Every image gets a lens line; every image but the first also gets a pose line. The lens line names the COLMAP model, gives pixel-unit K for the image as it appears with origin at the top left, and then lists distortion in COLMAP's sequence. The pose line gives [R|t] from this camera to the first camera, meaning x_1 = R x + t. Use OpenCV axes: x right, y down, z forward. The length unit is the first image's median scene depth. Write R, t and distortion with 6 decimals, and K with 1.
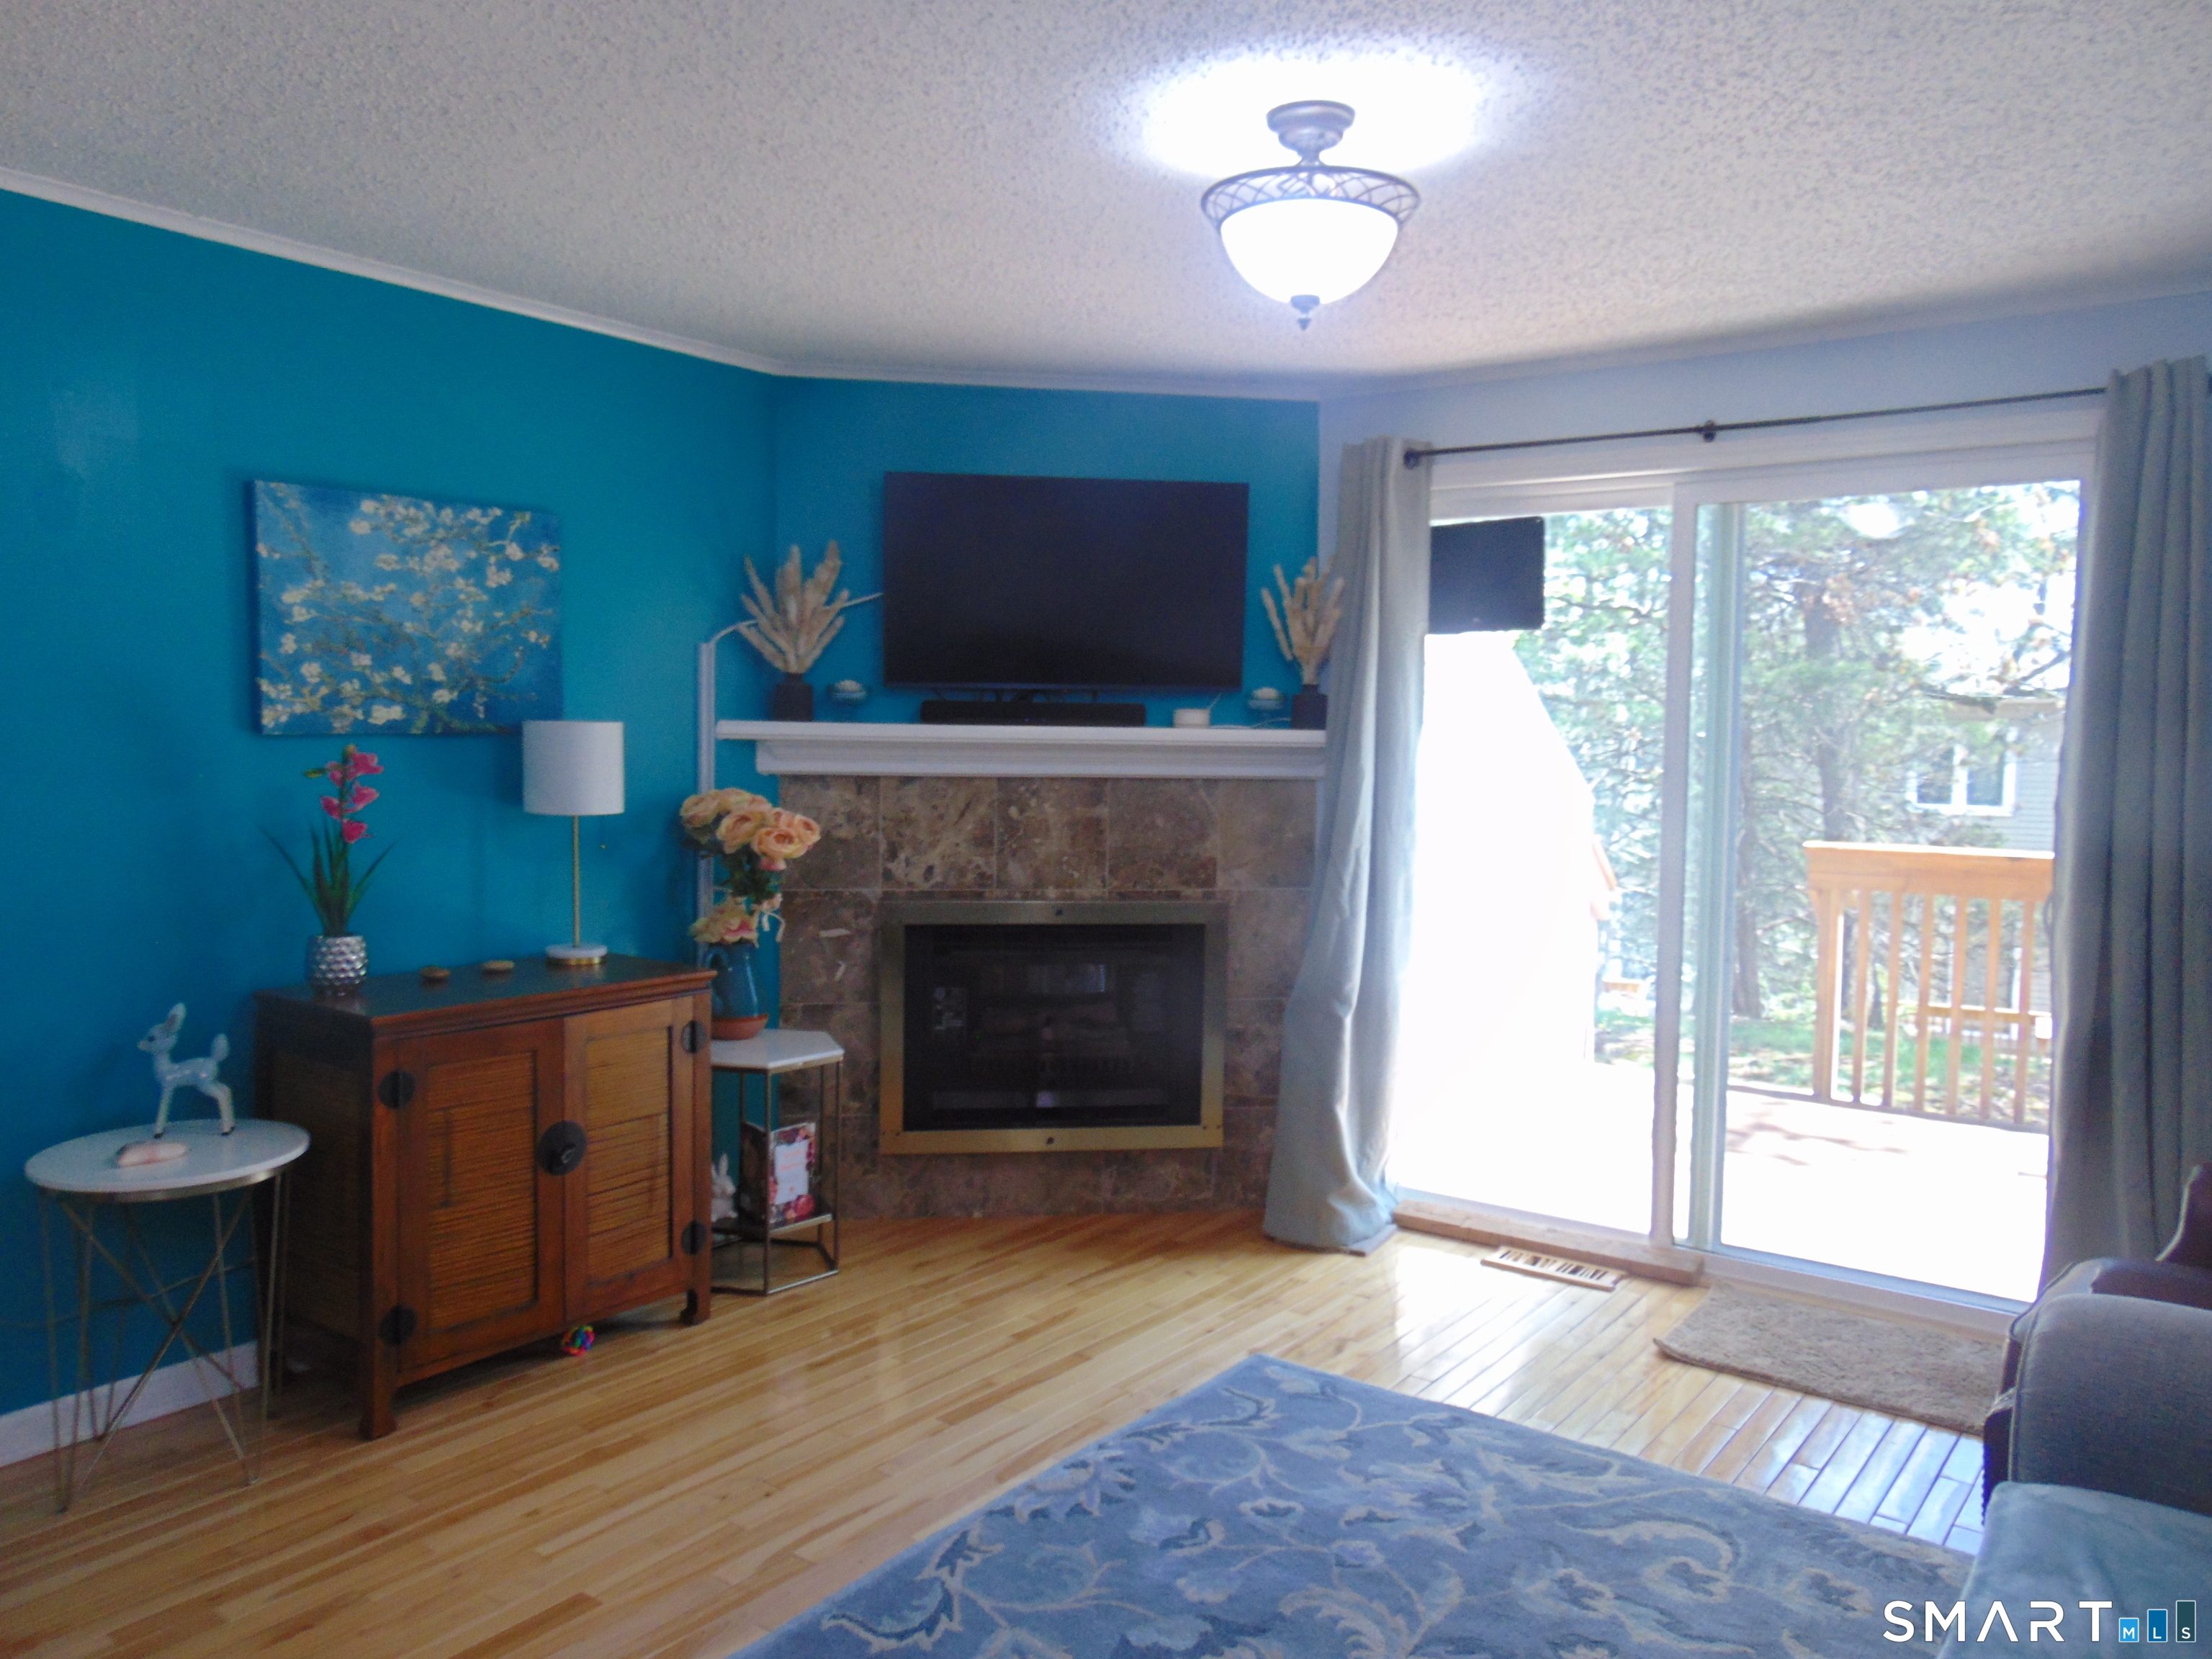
lens RADIAL K [[1661.1, 0, 1104.0], [0, 1661.1, 823.4], [0, 0, 1]] dist [-0.038845, 0.089268]
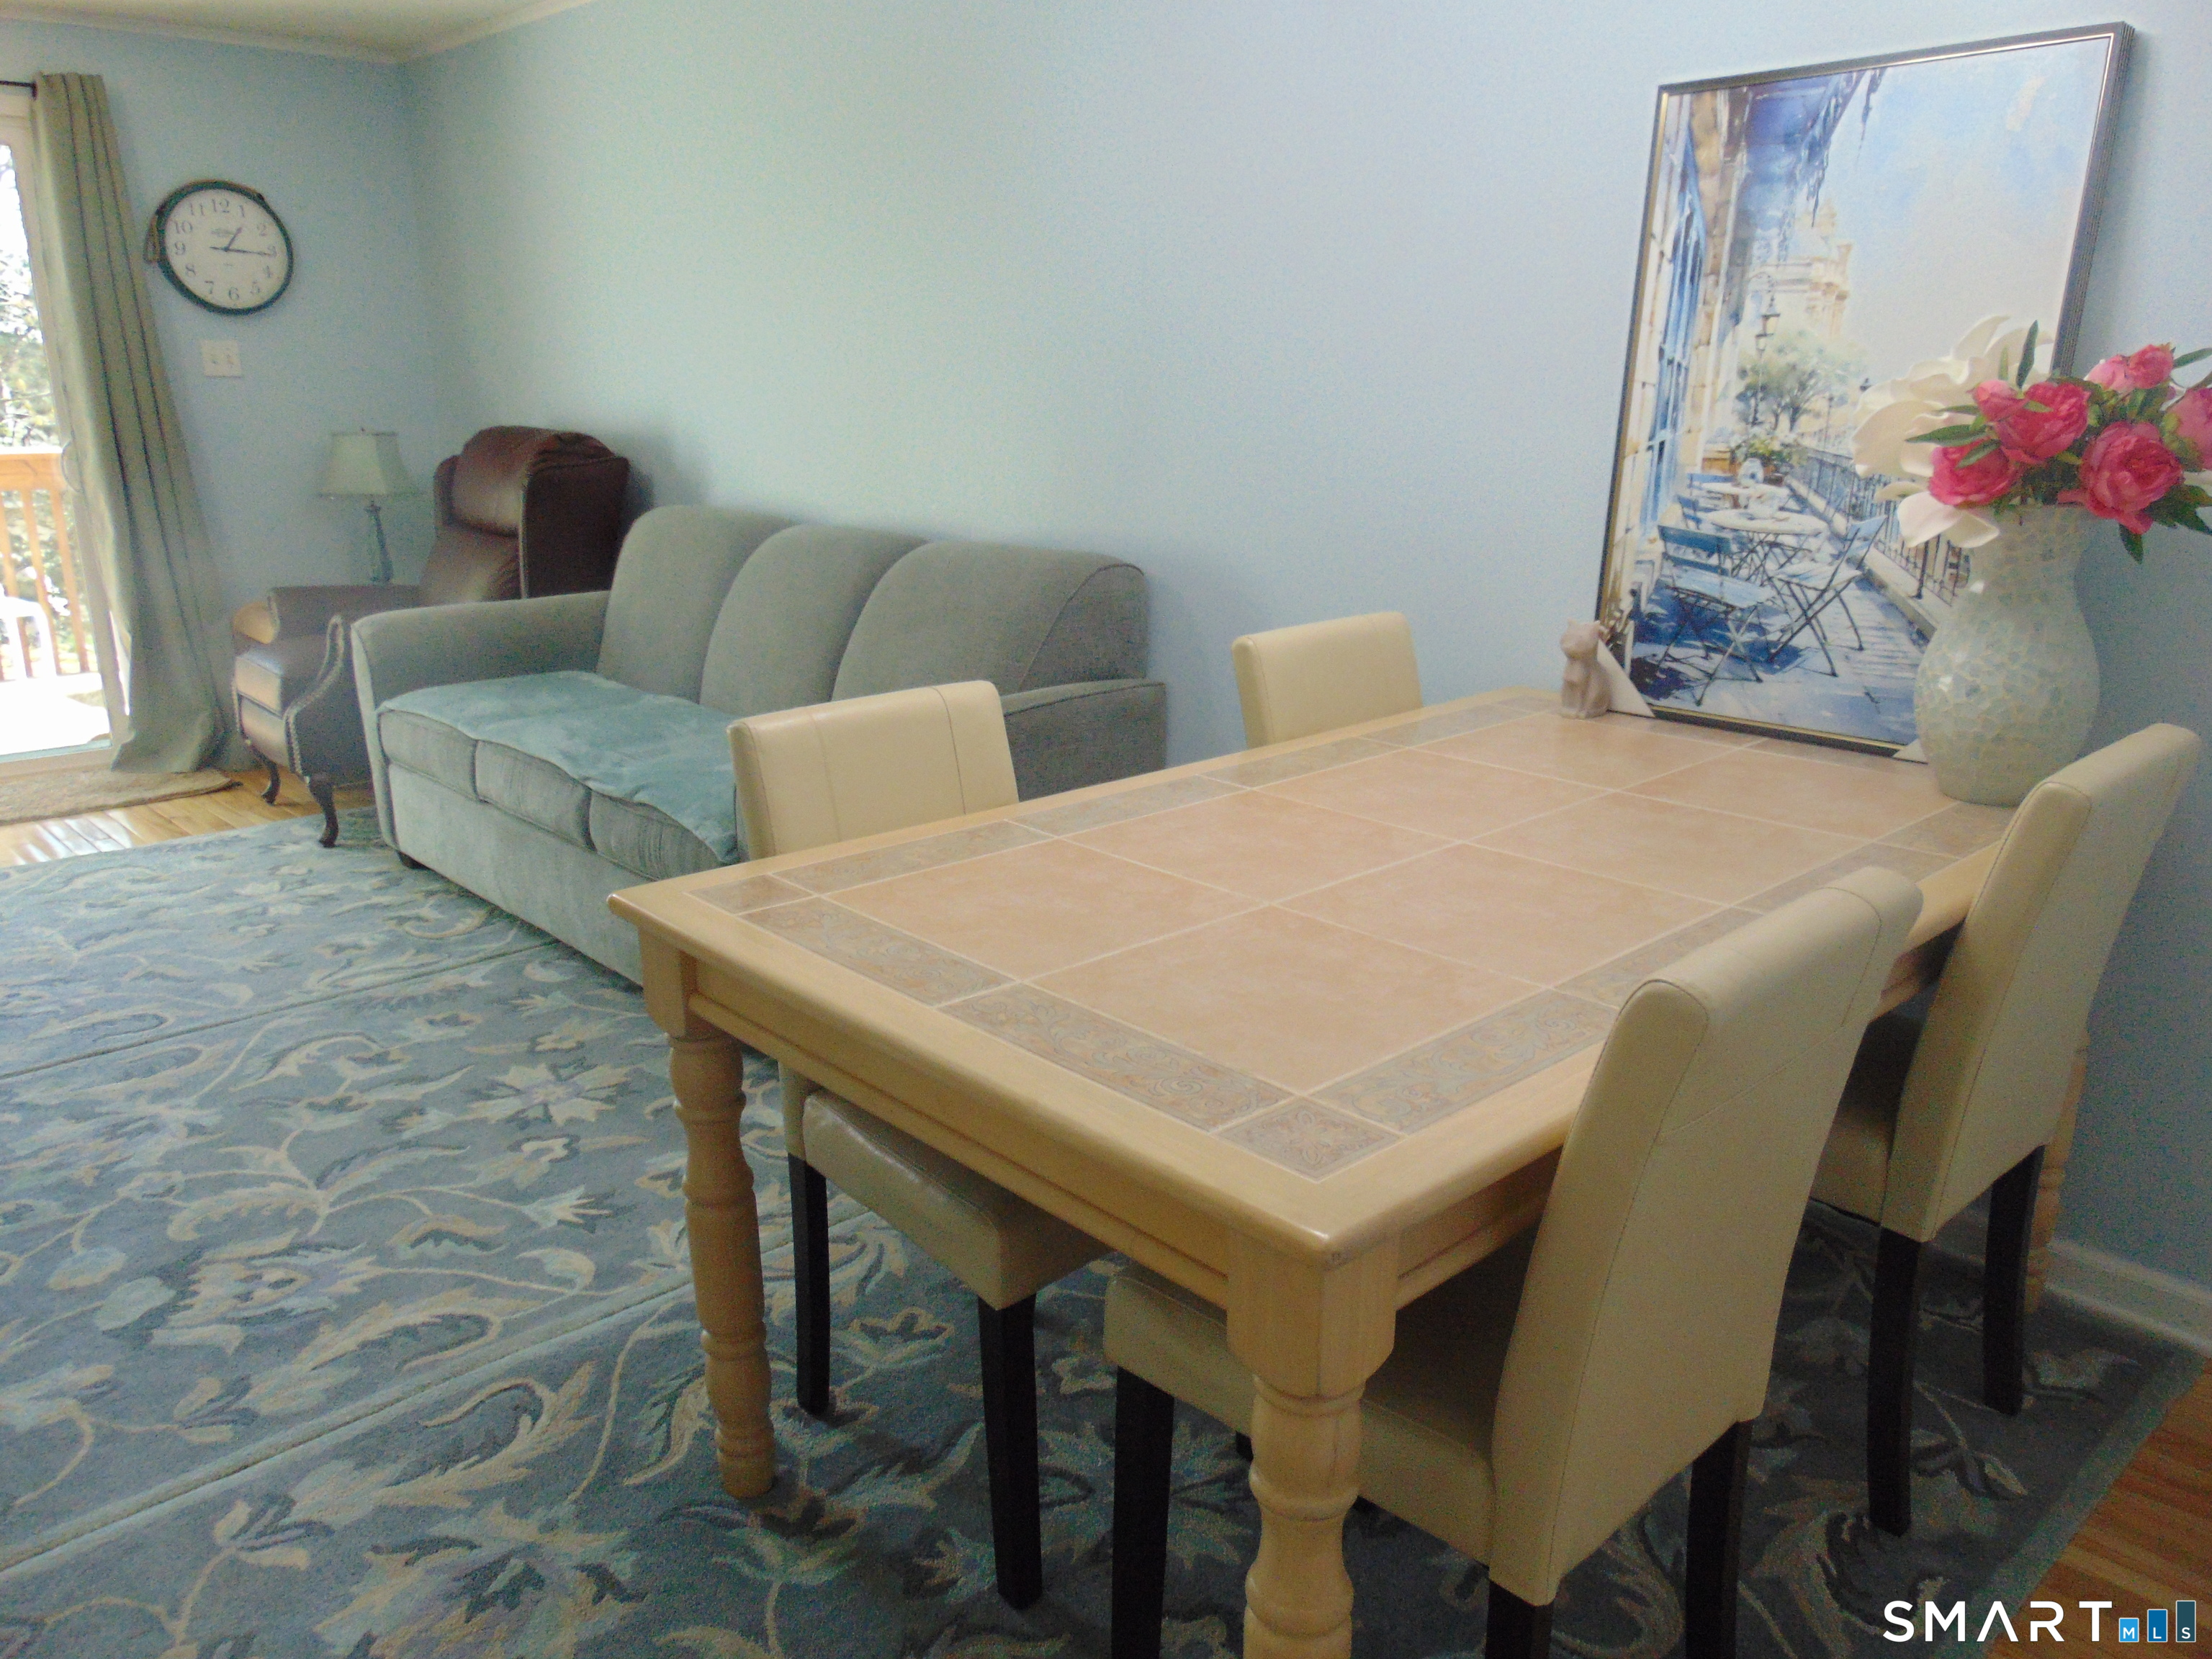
lens RADIAL K [[1661.1, 0, 1104.0], [0, 1661.1, 823.4], [0, 0, 1]] dist [-0.038845, 0.089268]
pose [[0.179699, -0.275261, 0.944426, -0.603570], [0.058193, 0.961347, 0.269121, 0.014784], [-0.981999, 0.006599, 0.188771, -0.132706]]
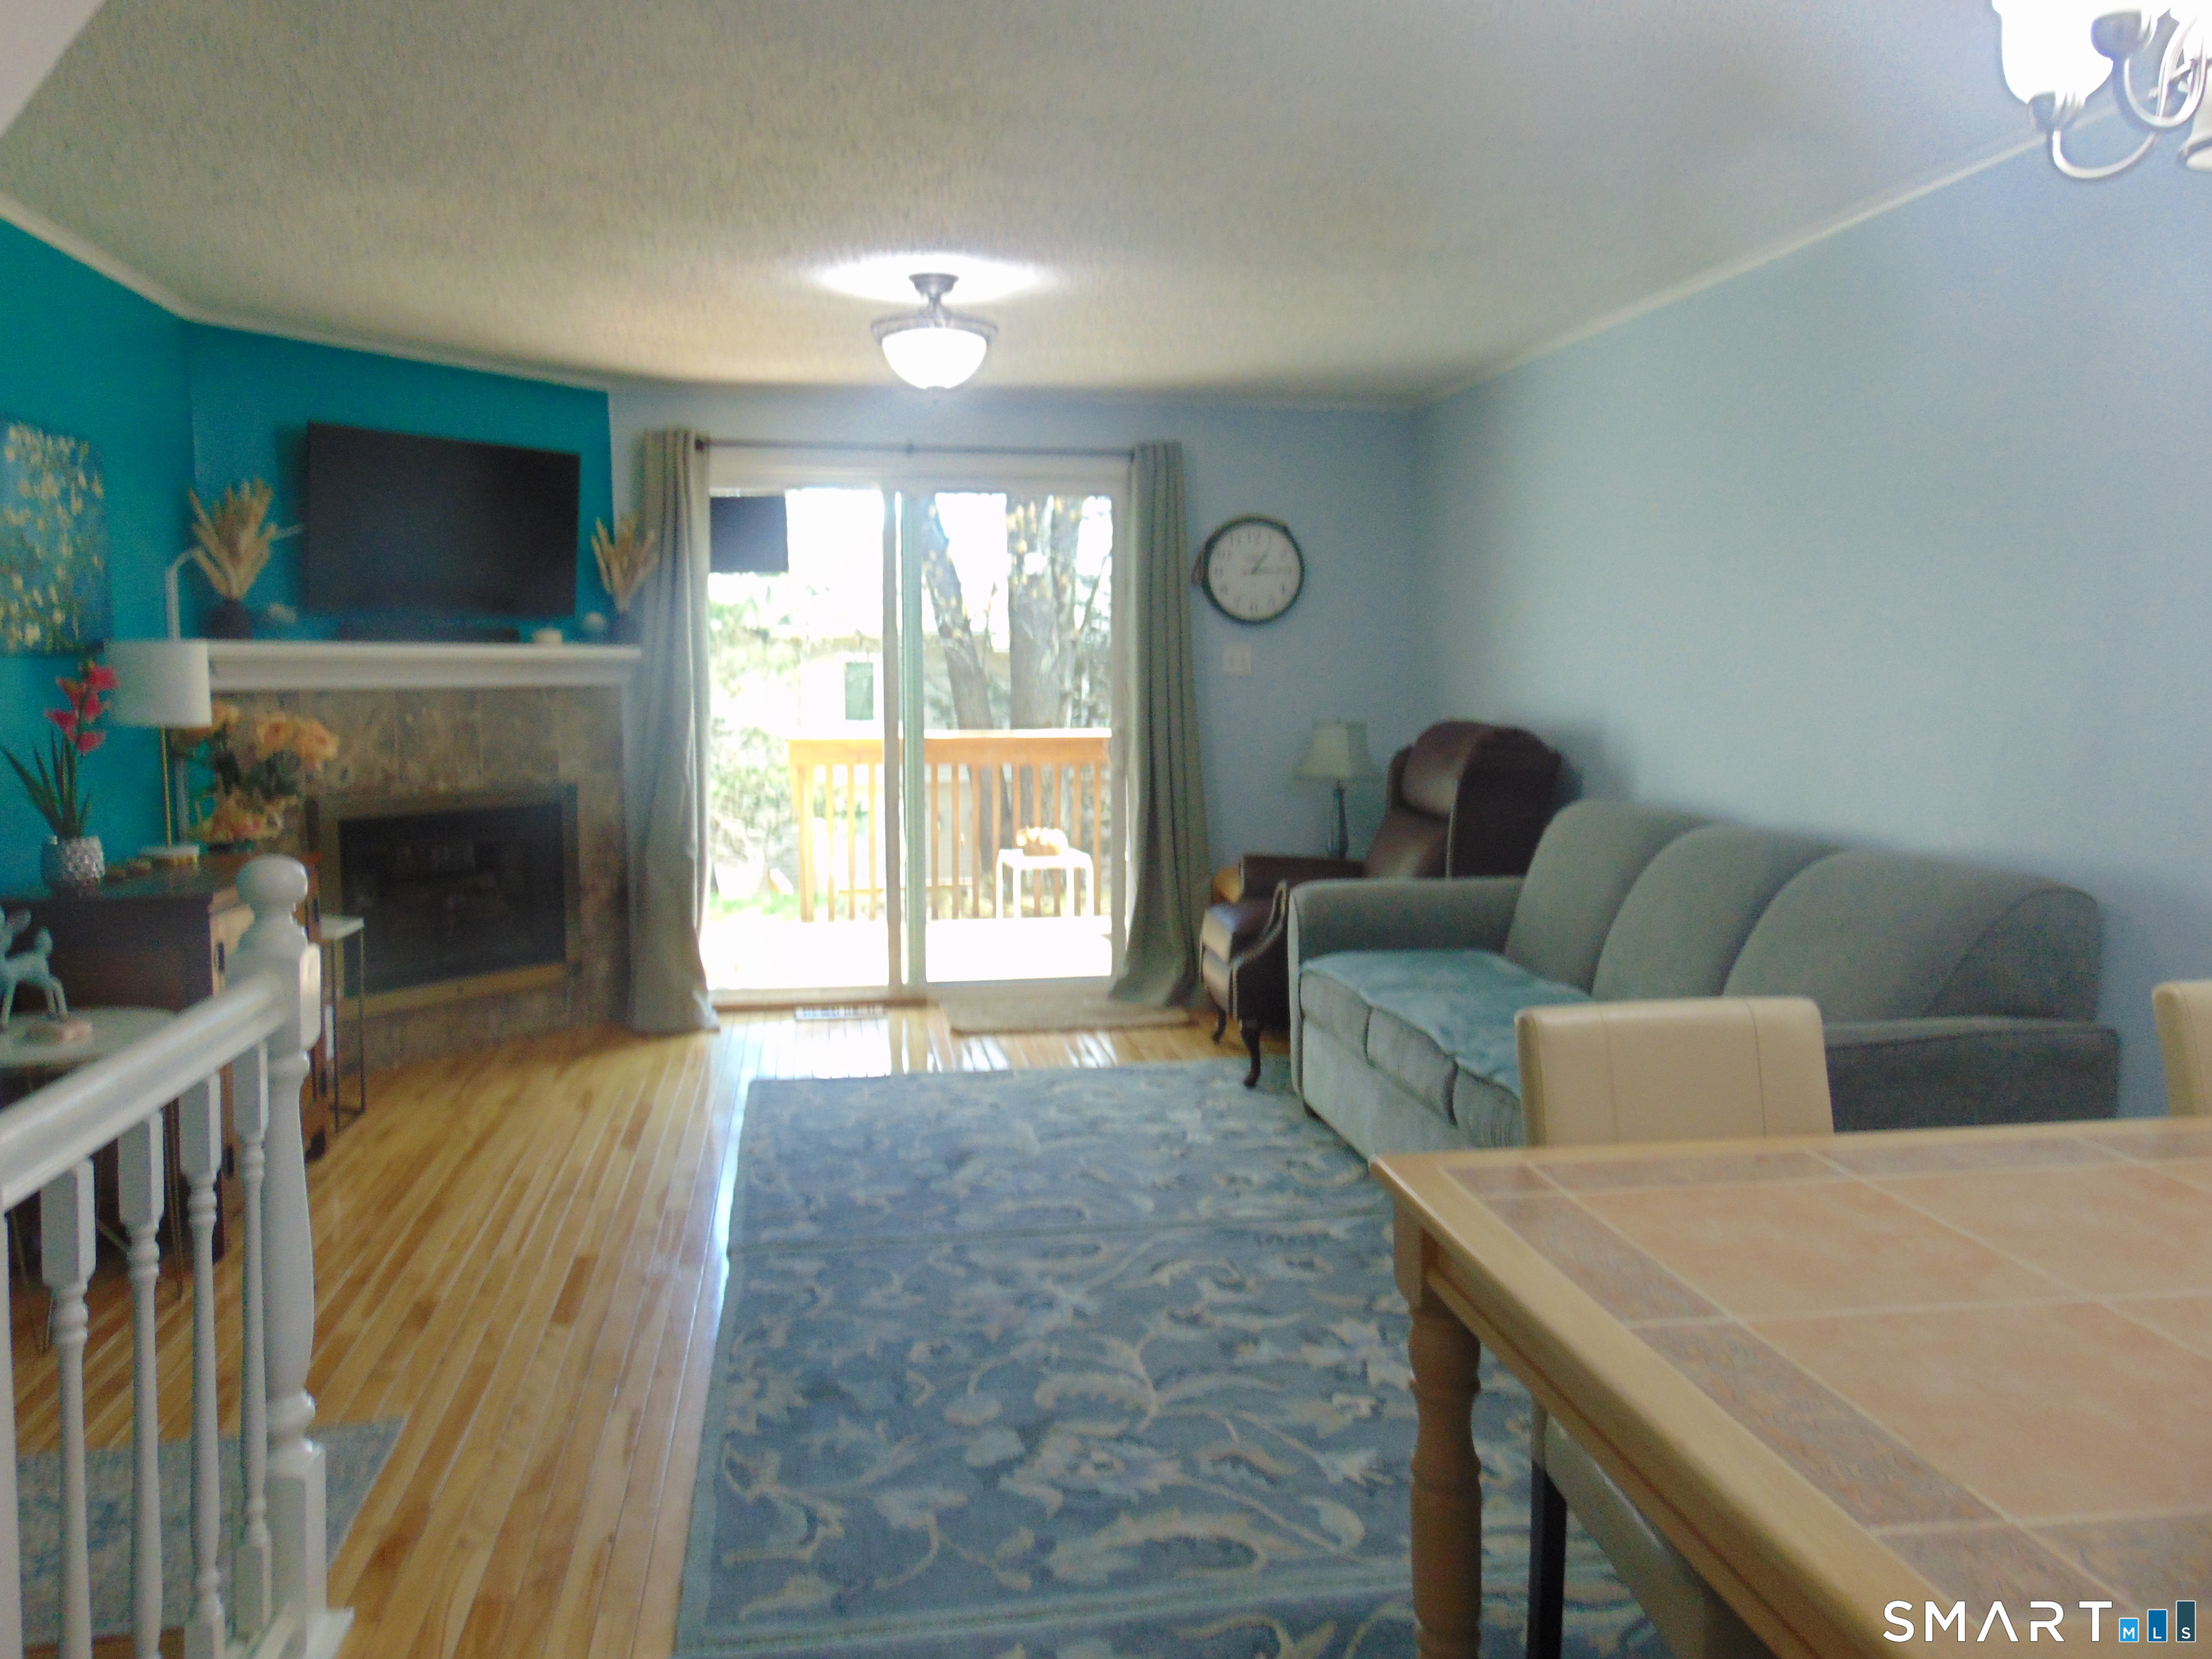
lens RADIAL K [[1661.1, 0, 1104.0], [0, 1661.1, 823.4], [0, 0, 1]] dist [-0.038845, 0.089268]
pose [[0.691693, -0.083750, 0.717319, -0.596816], [0.051253, 0.996441, 0.066917, 0.014595], [-0.720371, -0.009521, 0.693524, -0.181478]]
